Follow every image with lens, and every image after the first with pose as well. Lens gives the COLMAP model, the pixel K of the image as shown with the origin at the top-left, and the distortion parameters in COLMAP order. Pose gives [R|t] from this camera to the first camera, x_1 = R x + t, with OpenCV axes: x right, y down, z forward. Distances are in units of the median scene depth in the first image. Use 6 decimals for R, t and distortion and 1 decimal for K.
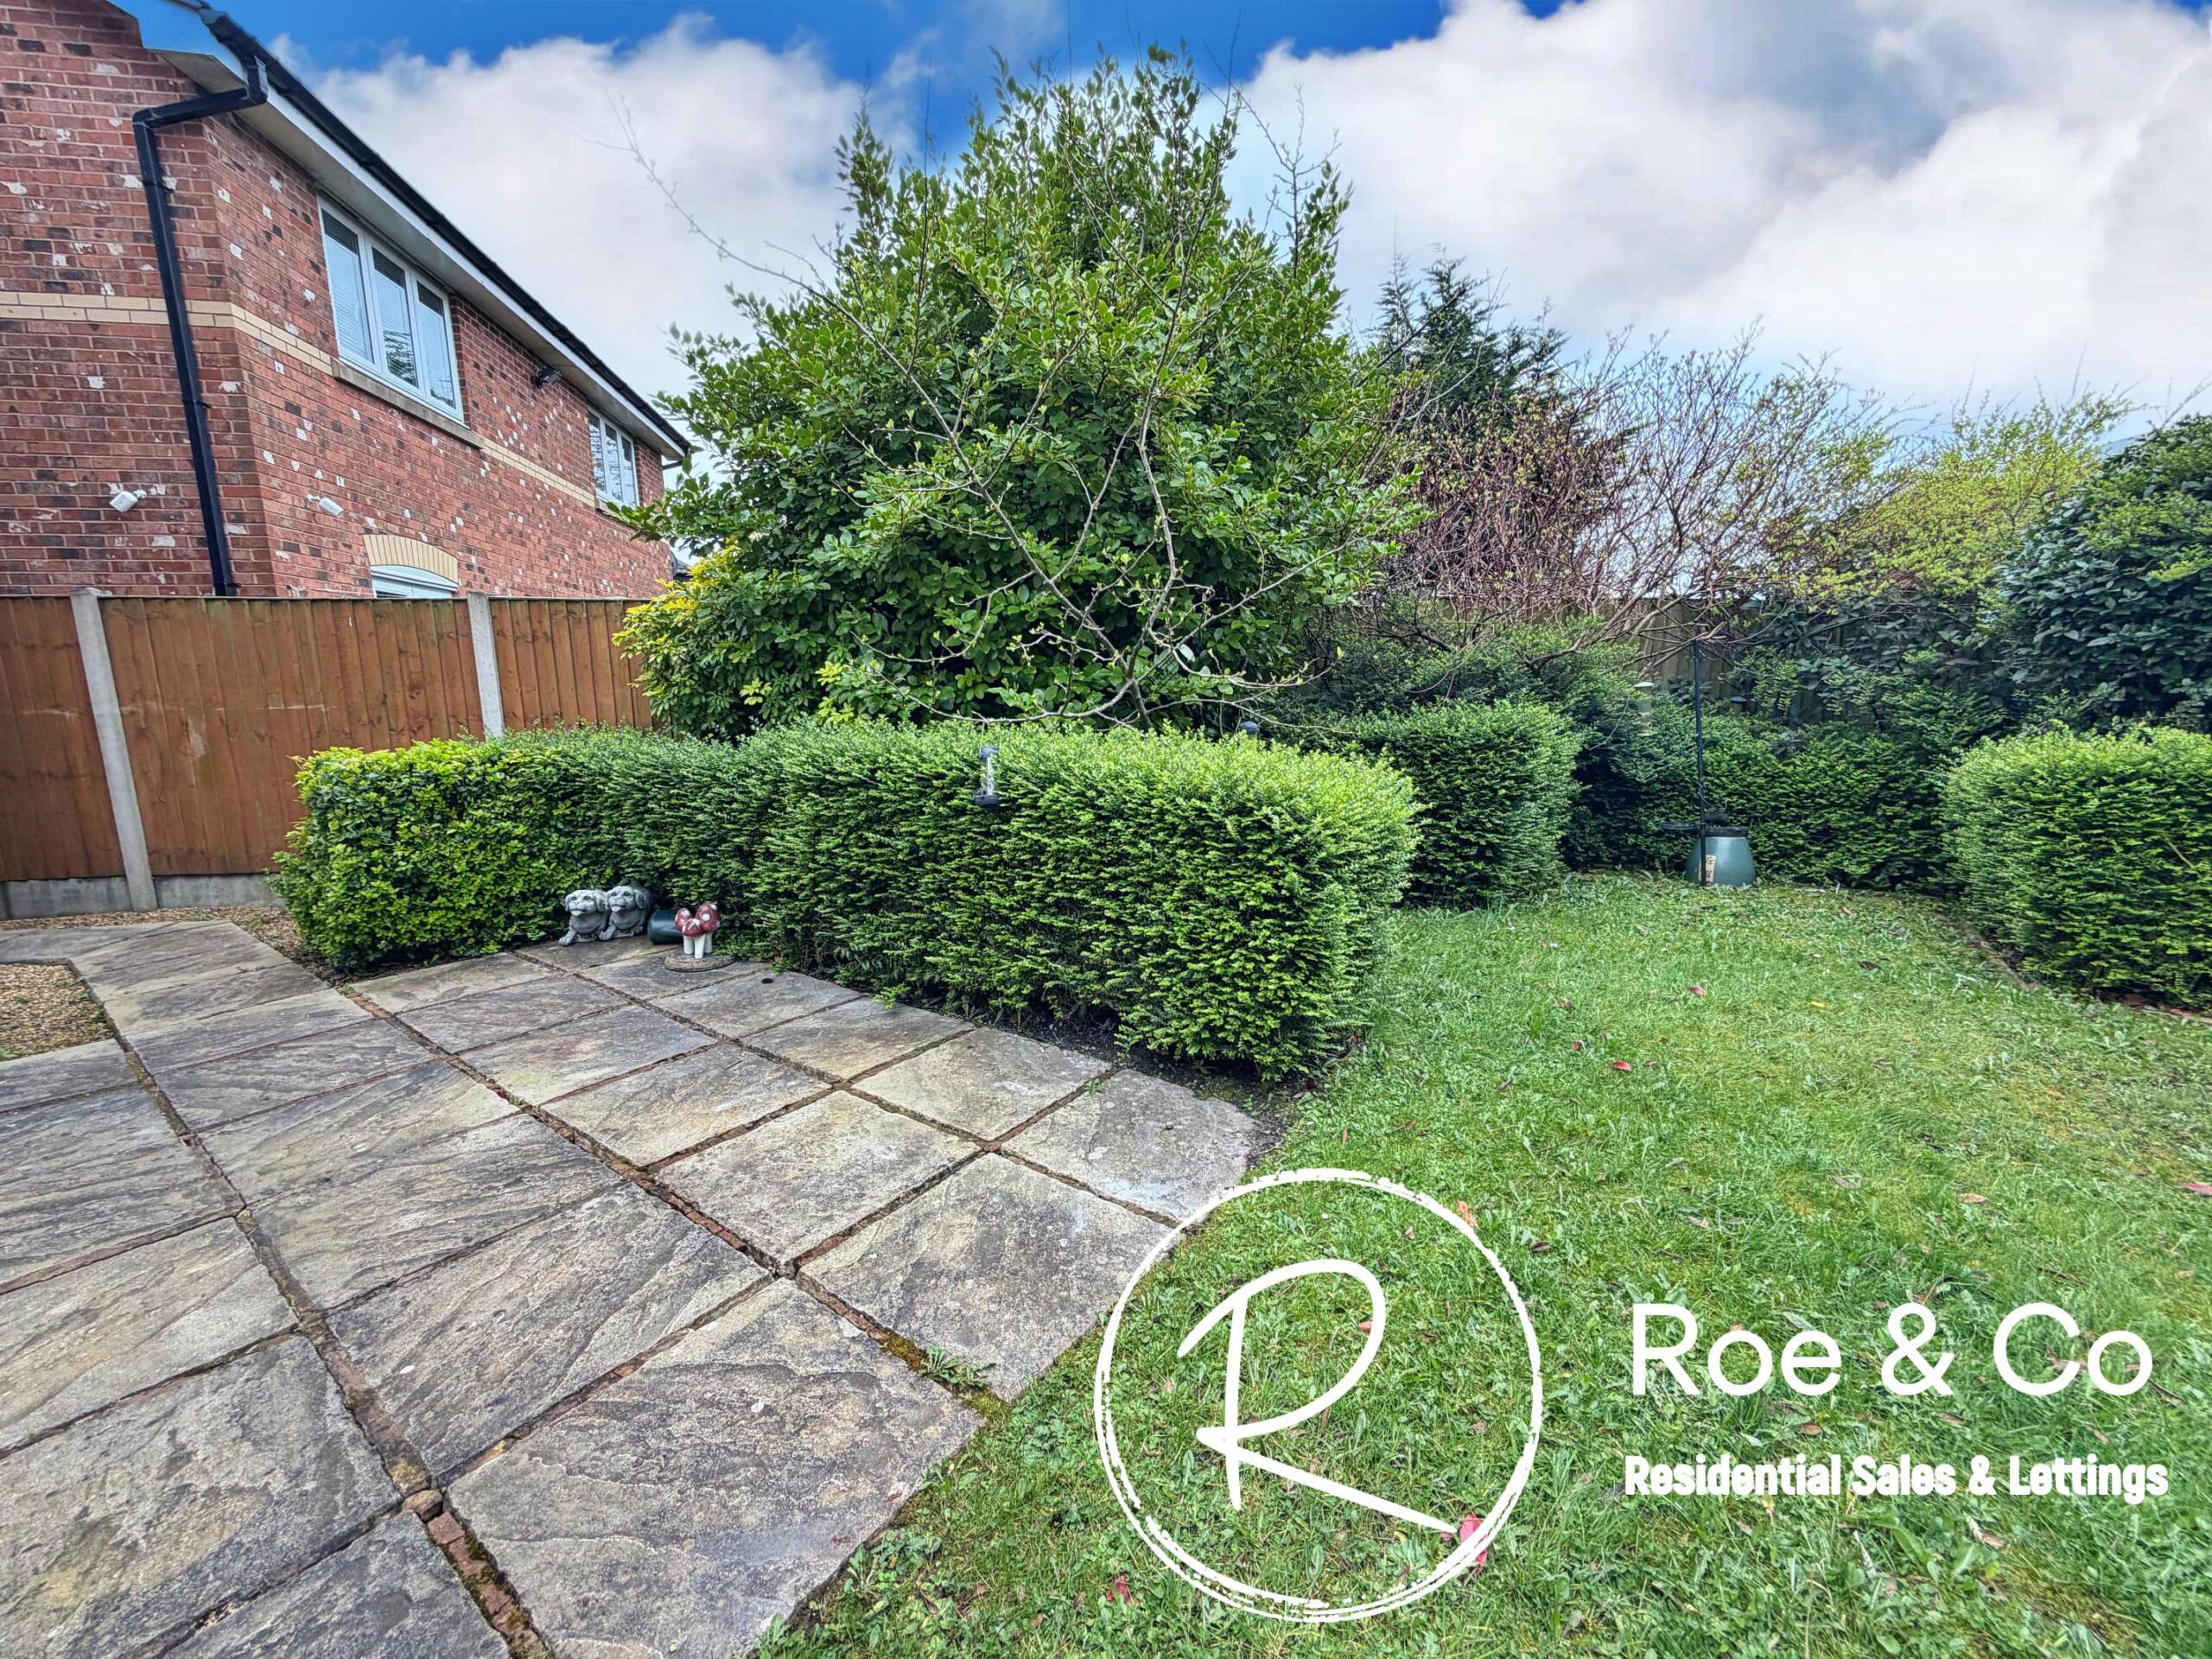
lens RADIAL K [[880.2, 0, 1092.0], [0, 880.2, 829.1], [0, 0, 1]] dist [-0.000396, -0.000406]
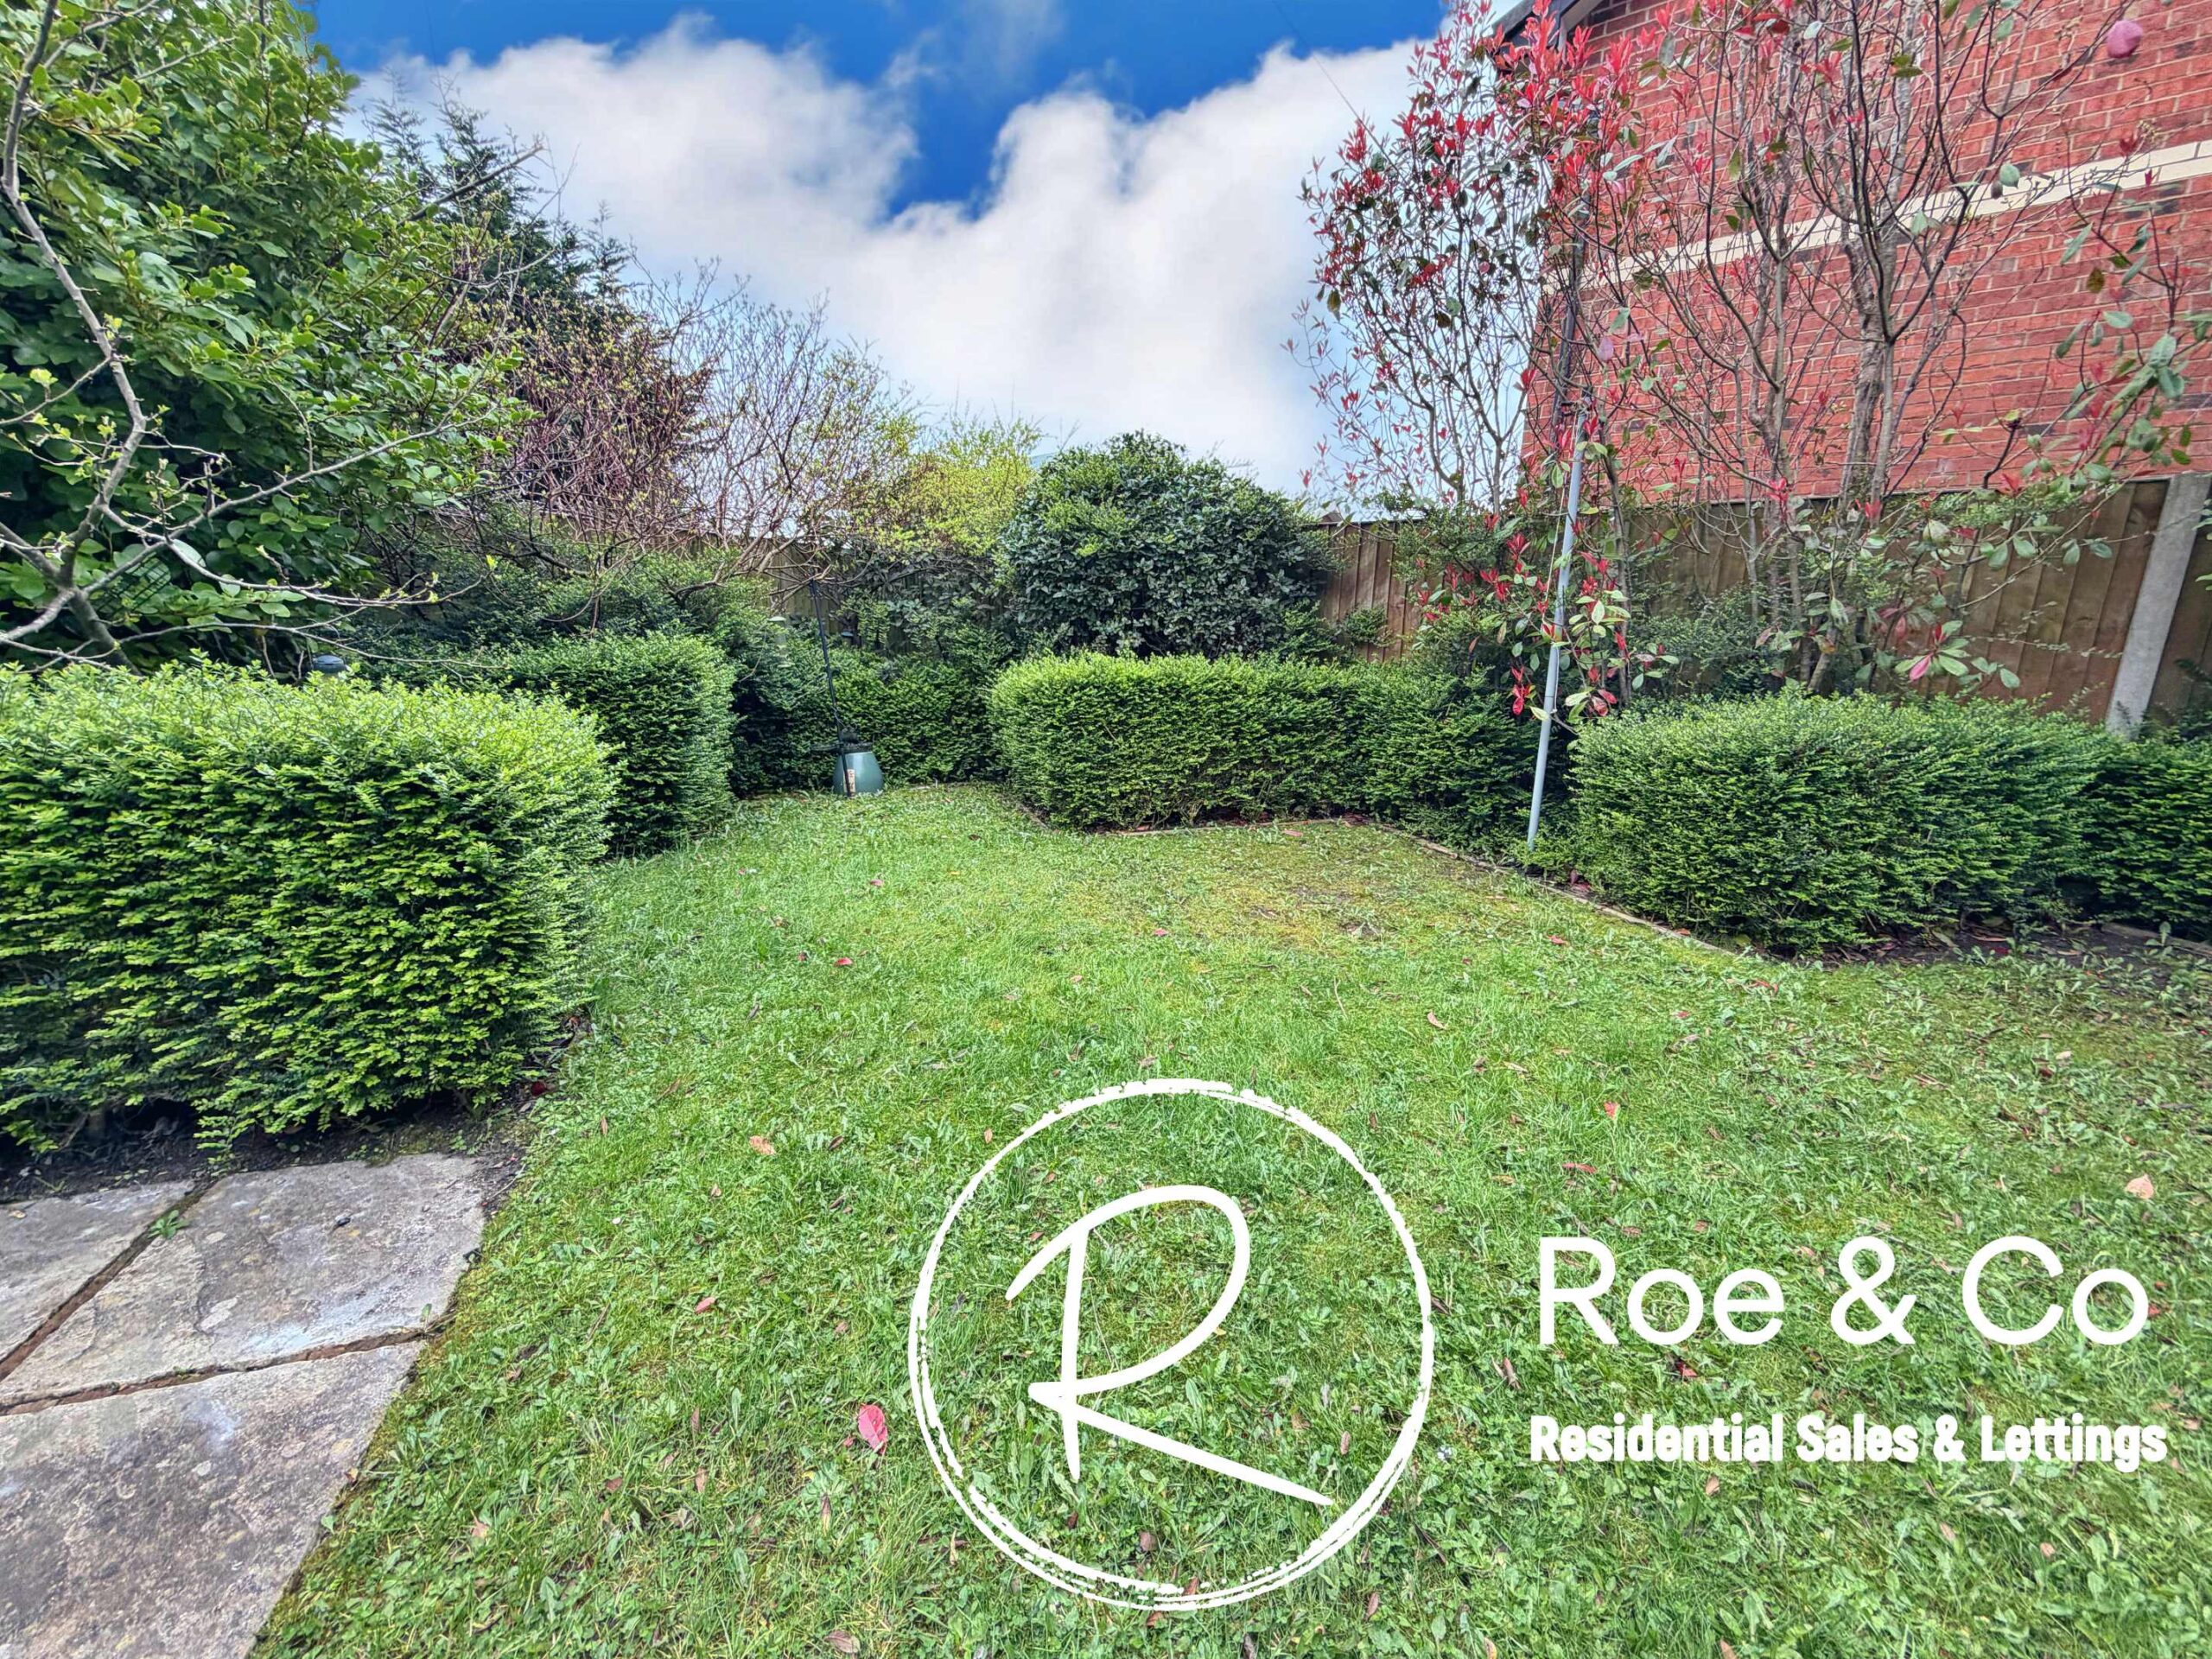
lens RADIAL K [[880.2, 0, 1102.2], [0, 880.2, 831.4], [0, 0, 1]] dist [-0.000396, -0.000406]
pose [[0.595068, -0.167132, 0.786105, -0.038785], [0.110751, 0.985859, 0.125765, 0.001463], [-0.796008, 0.012223, 0.605163, 0.046669]]
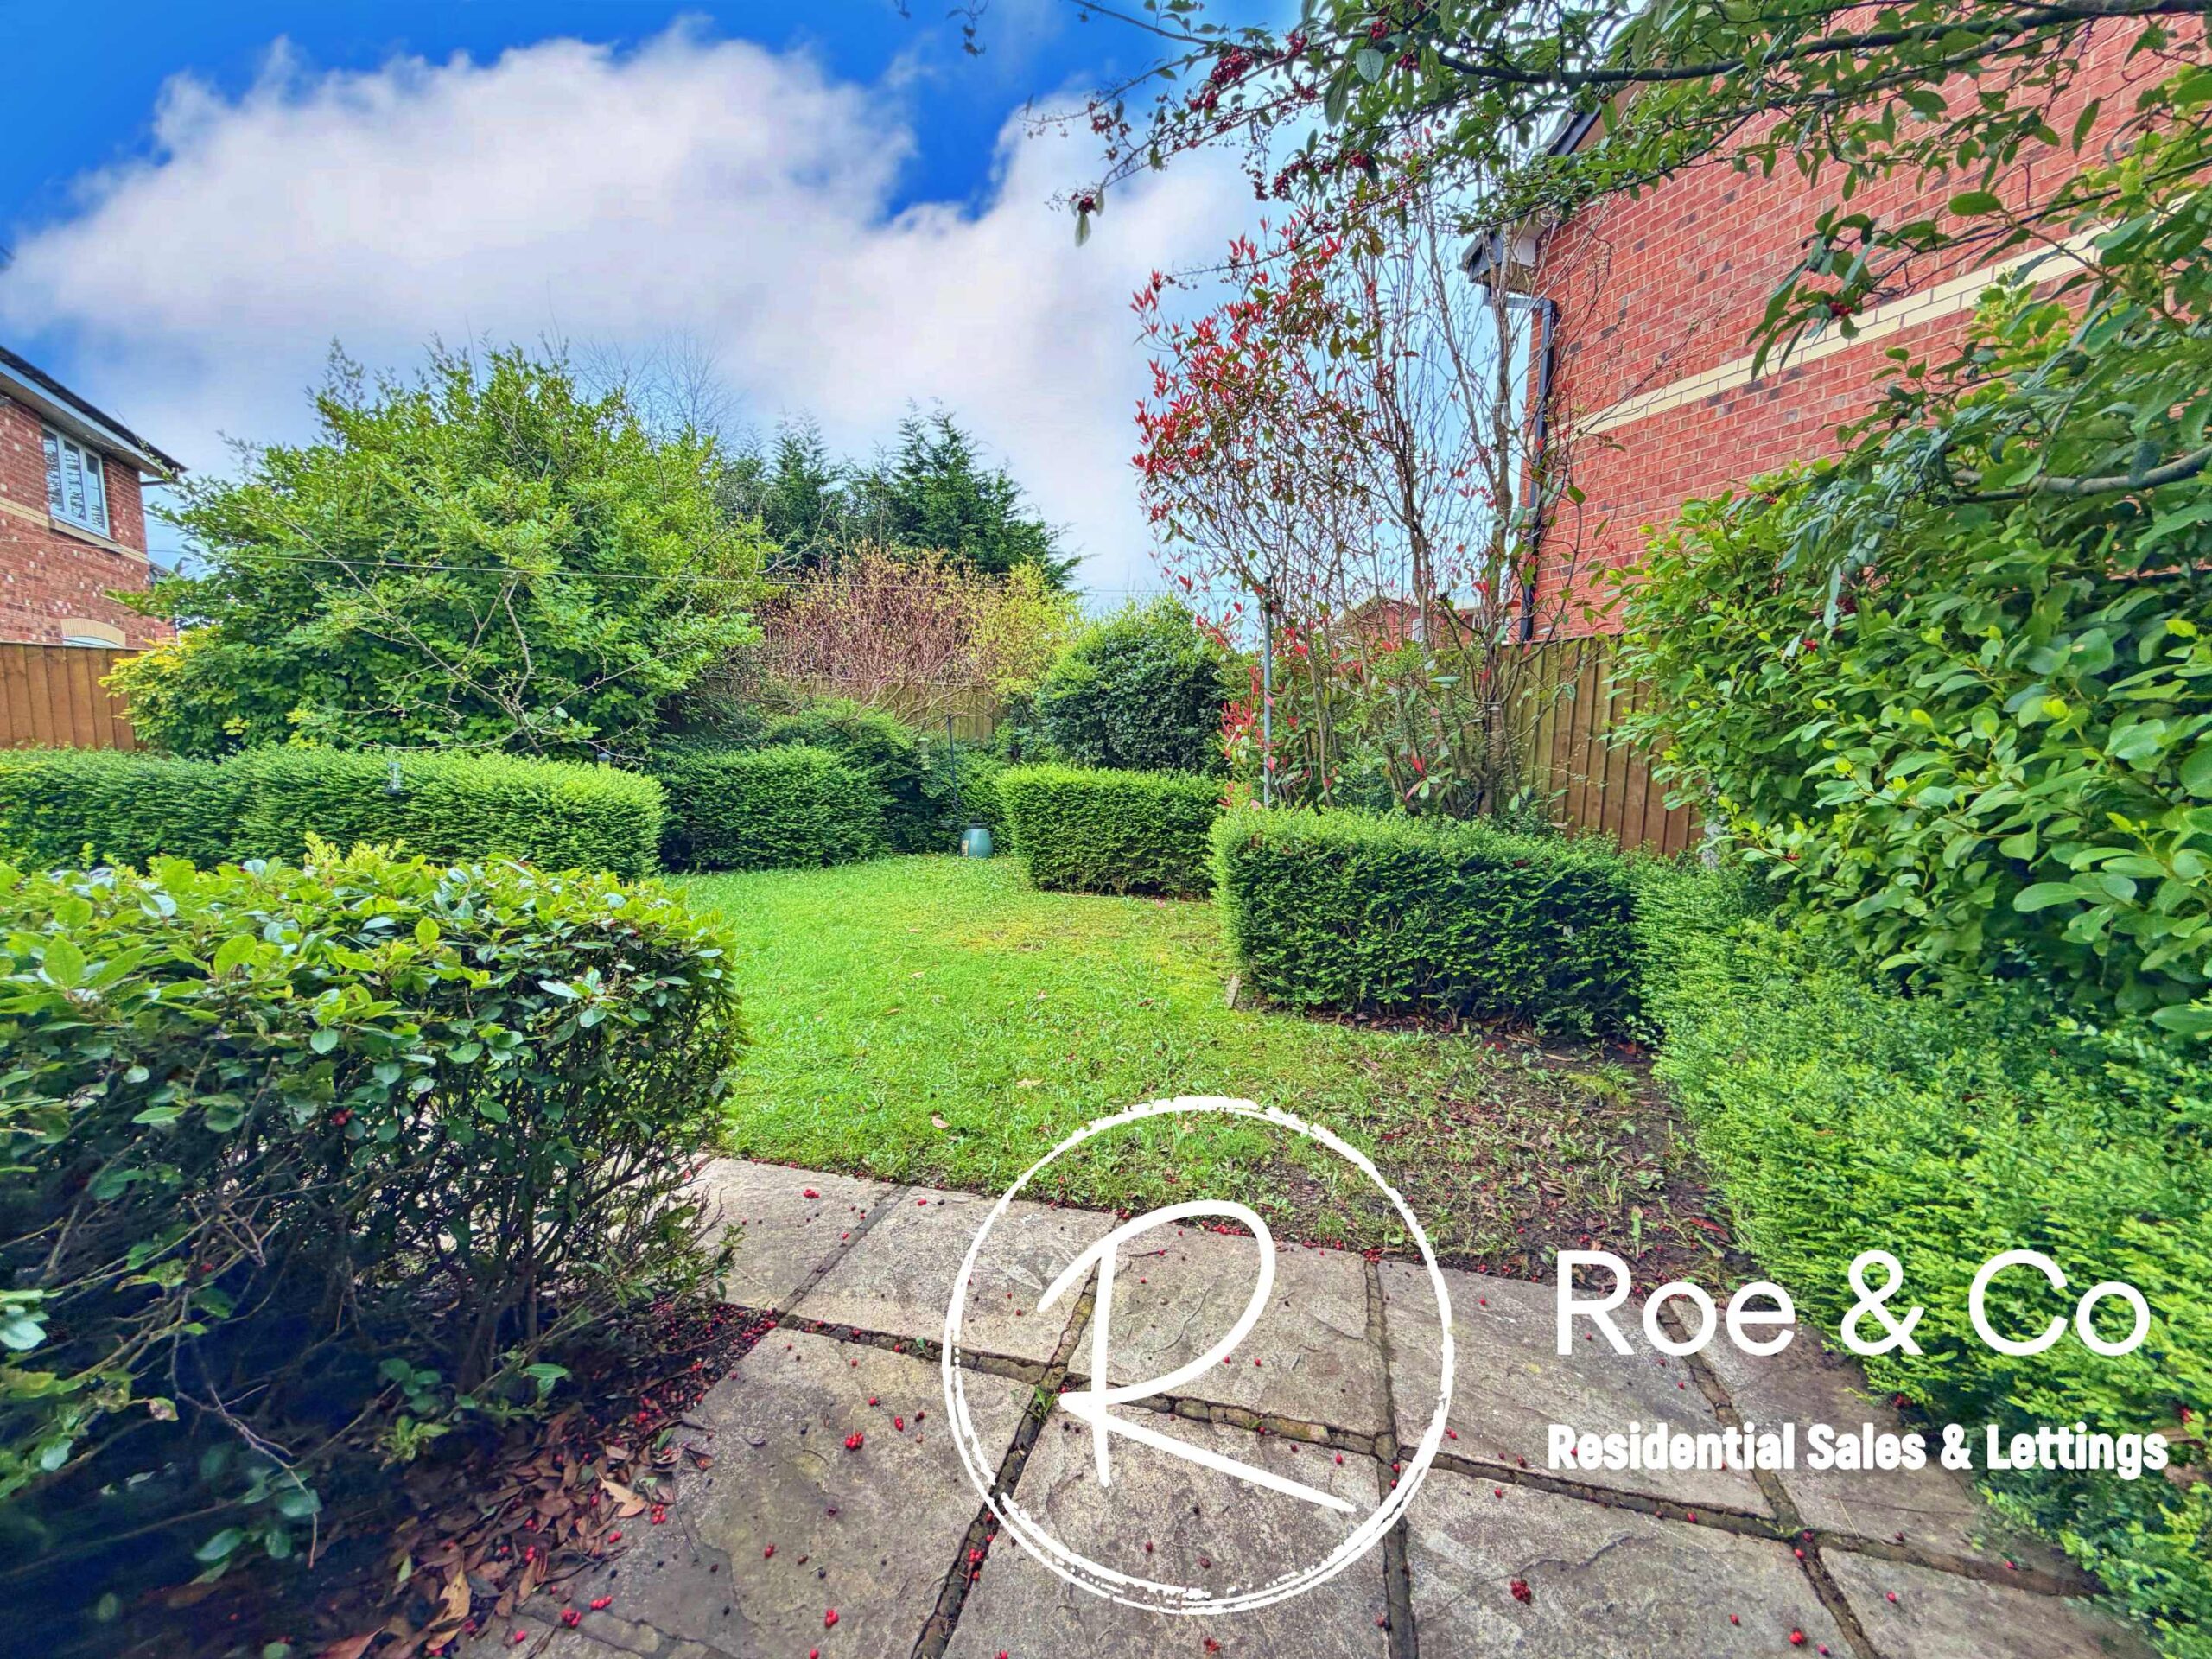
lens RADIAL K [[880.2, 0, 1100.2], [0, 880.2, 831.9], [0, 0, 1]] dist [-0.000396, -0.000406]
pose [[0.926959, -0.010007, 0.375028, 0.440988], [0.028097, 0.998689, -0.042799, 0.135077], [-0.374108, 0.050210, 0.926025, -0.971782]]
